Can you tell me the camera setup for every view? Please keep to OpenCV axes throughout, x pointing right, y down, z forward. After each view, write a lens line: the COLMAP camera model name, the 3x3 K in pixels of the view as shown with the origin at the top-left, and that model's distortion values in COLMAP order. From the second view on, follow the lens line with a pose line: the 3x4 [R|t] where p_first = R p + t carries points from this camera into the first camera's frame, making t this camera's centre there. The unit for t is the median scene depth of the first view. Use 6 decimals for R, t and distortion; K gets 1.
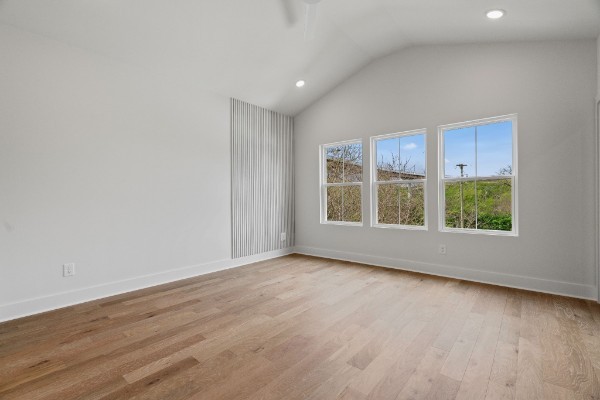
lens RADIAL K [[270.6, 0, 300.0], [0, 270.6, 200.0], [0, 0, 1]] dist [-0.020435, -0.000022]
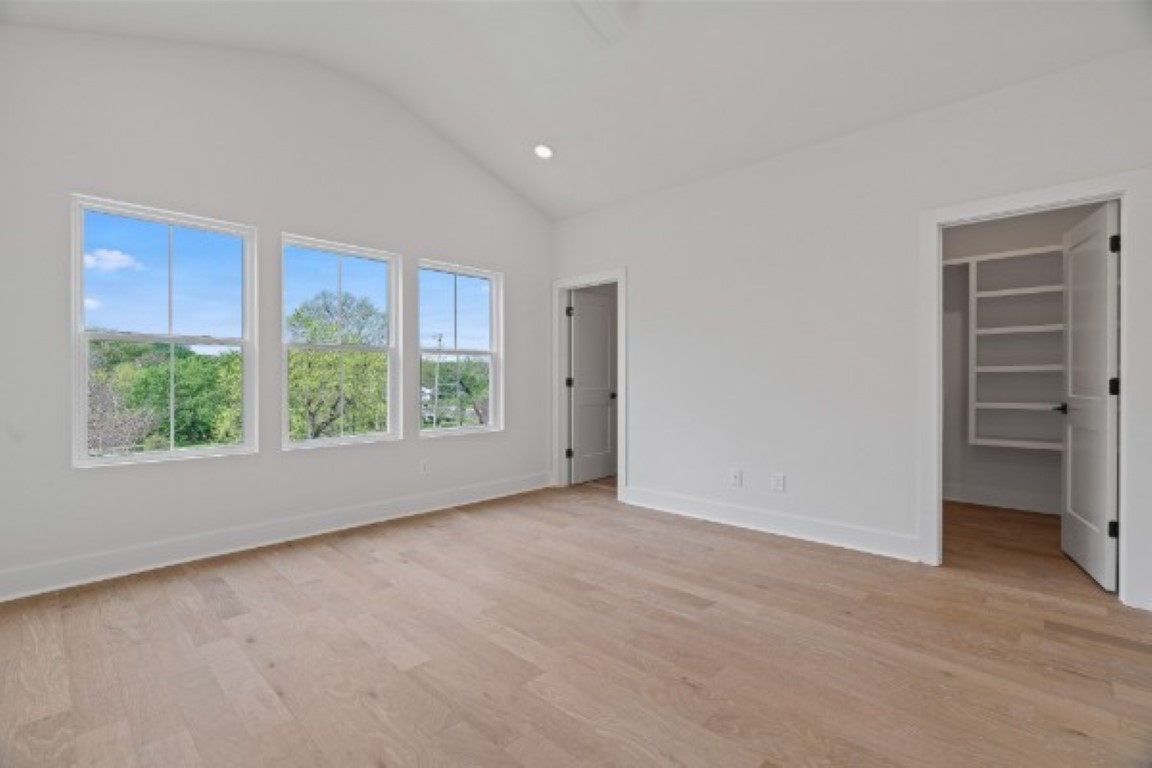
lens RADIAL K [[516.1, 0, 576.0], [0, 516.1, 384.0], [0, 0, 1]] dist [-0.000381, -0.000295]
pose [[0.038142, 0.005610, 0.999257, -0.829722], [-0.005259, 0.999972, -0.005414, 0.004721], [-0.999258, -0.005049, 0.038170, 0.870462]]
